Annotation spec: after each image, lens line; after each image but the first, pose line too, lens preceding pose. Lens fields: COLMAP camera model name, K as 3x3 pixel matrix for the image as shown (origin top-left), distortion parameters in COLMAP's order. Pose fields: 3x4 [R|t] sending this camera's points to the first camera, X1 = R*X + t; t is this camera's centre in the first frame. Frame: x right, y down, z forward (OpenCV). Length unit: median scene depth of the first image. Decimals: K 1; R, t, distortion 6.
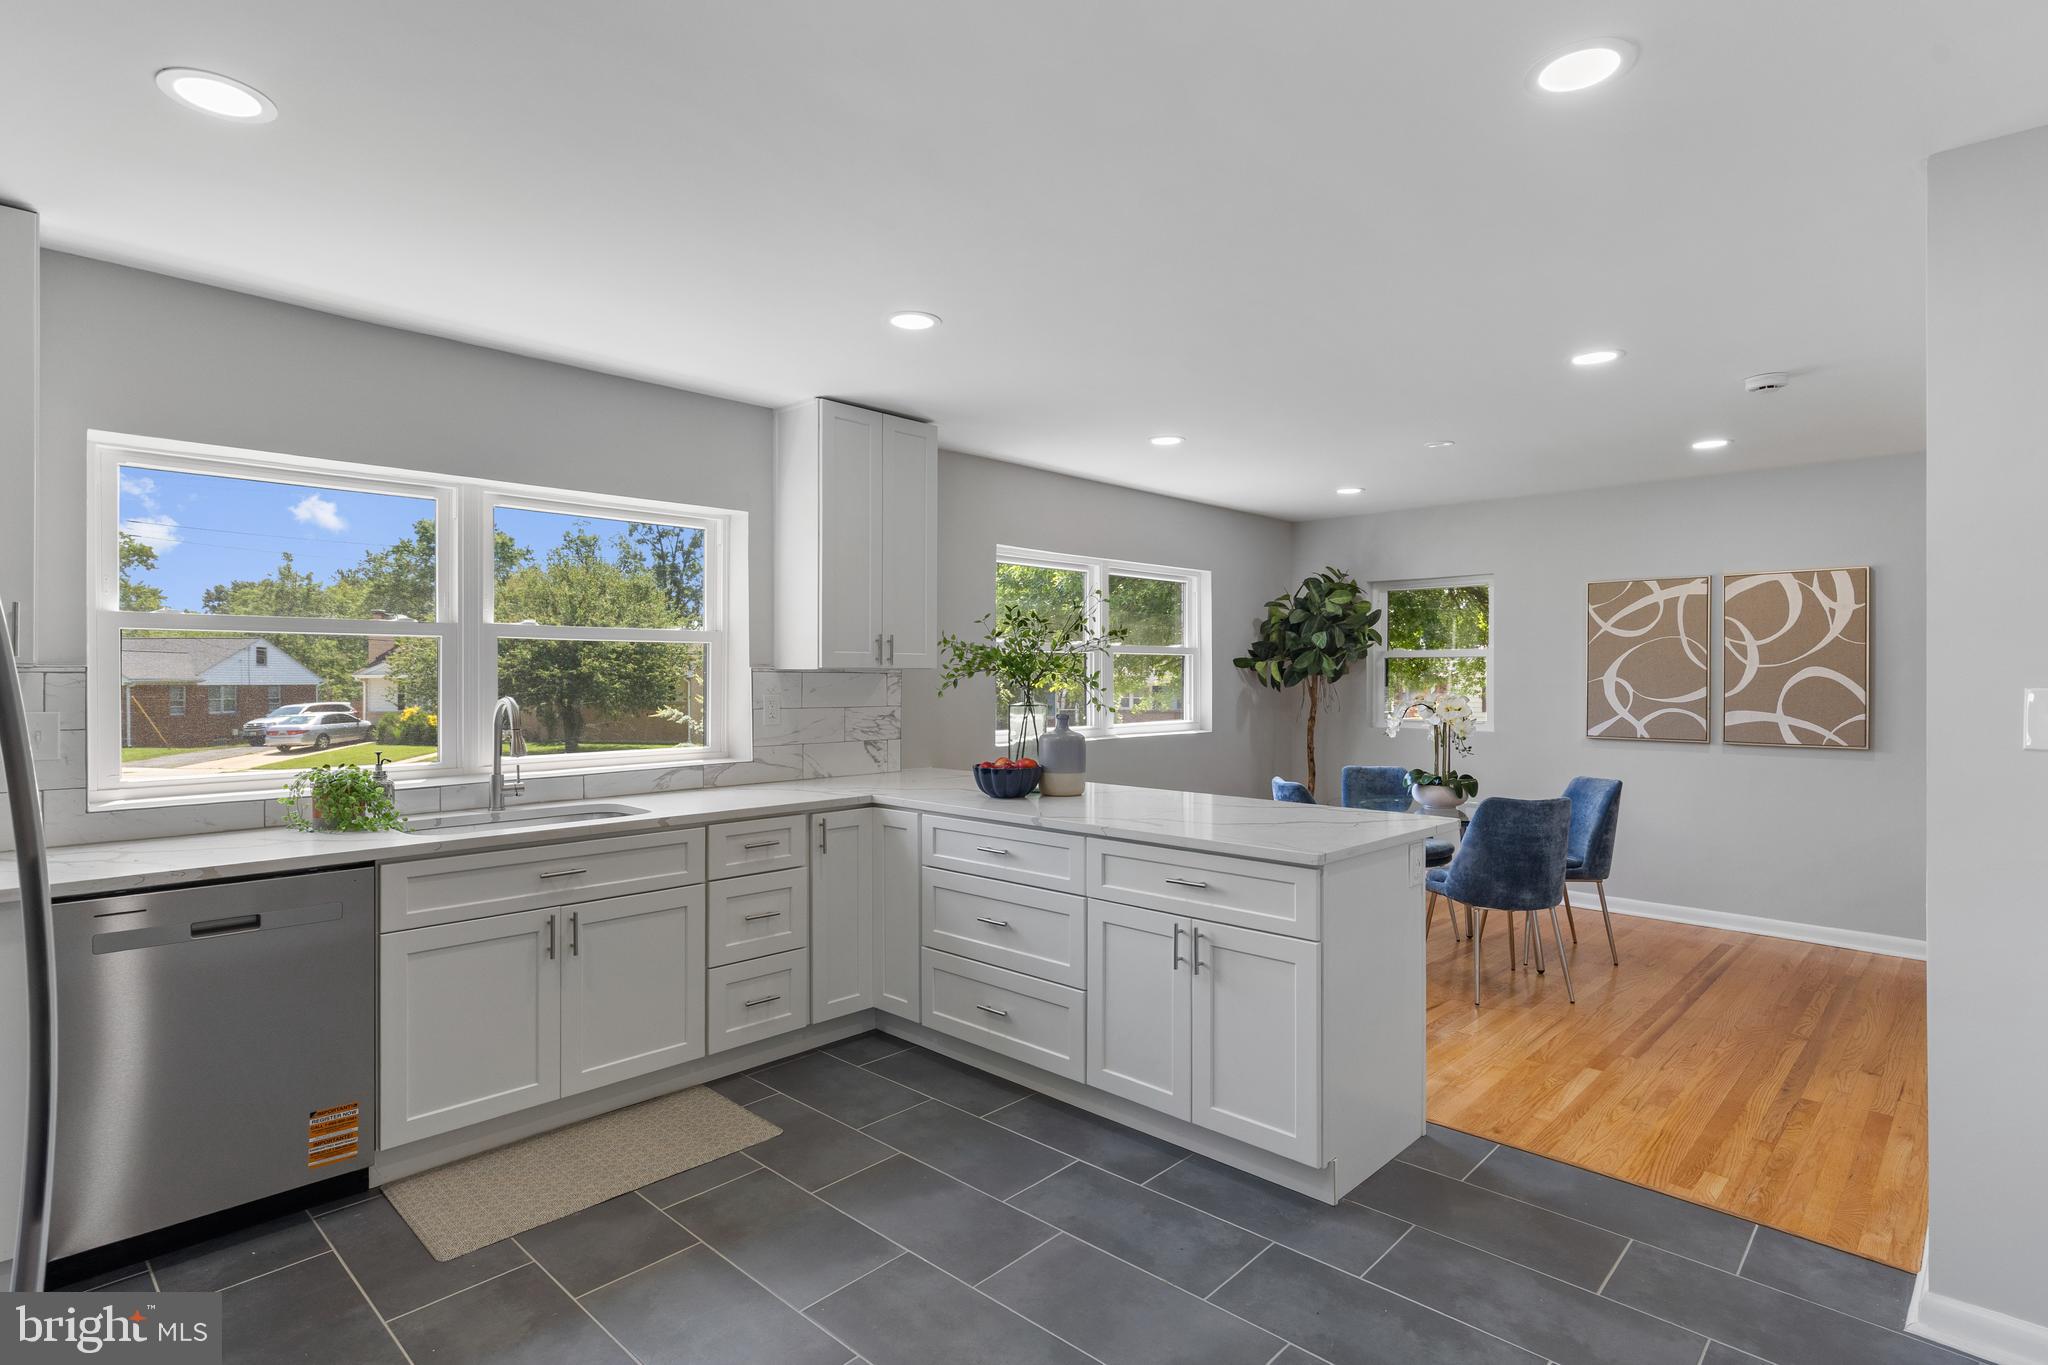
lens RADIAL K [[1016.5, 0, 1036.4], [0, 1016.5, 684.6], [0, 0, 1]] dist [0.008294, -0.001175]
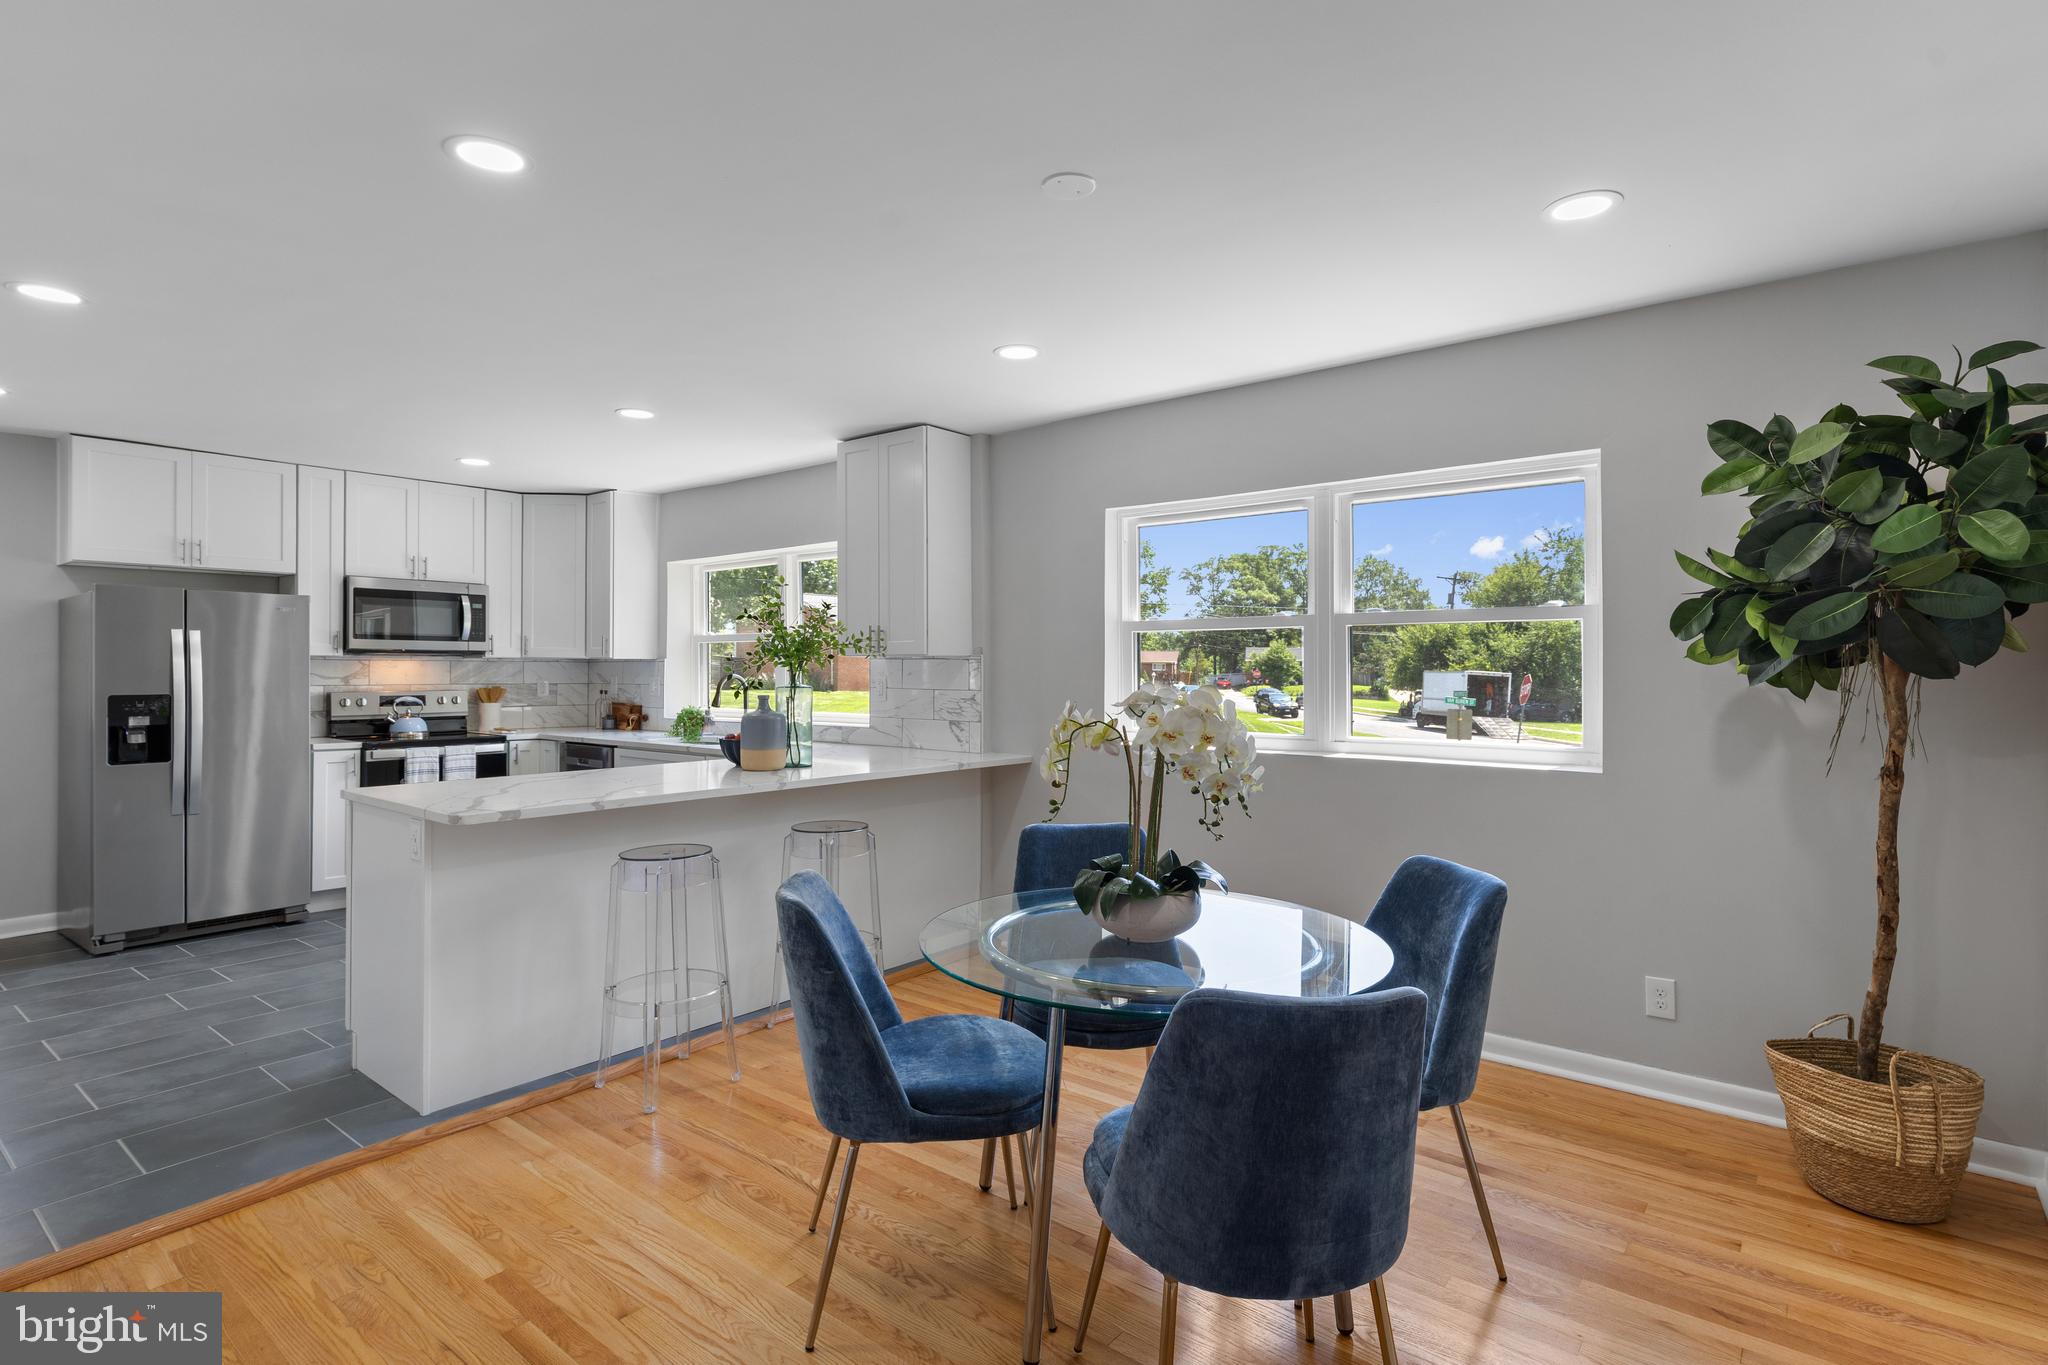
lens RADIAL K [[1016.5, 0, 1015.3], [0, 1016.5, 670.2], [0, 0, 1]] dist [0.008294, -0.001175]
pose [[0.072471, 0.000976, -0.997370, 1.205626], [-0.011131, 0.999938, 0.000169, -0.000292], [0.997308, 0.011090, 0.072478, 1.277284]]
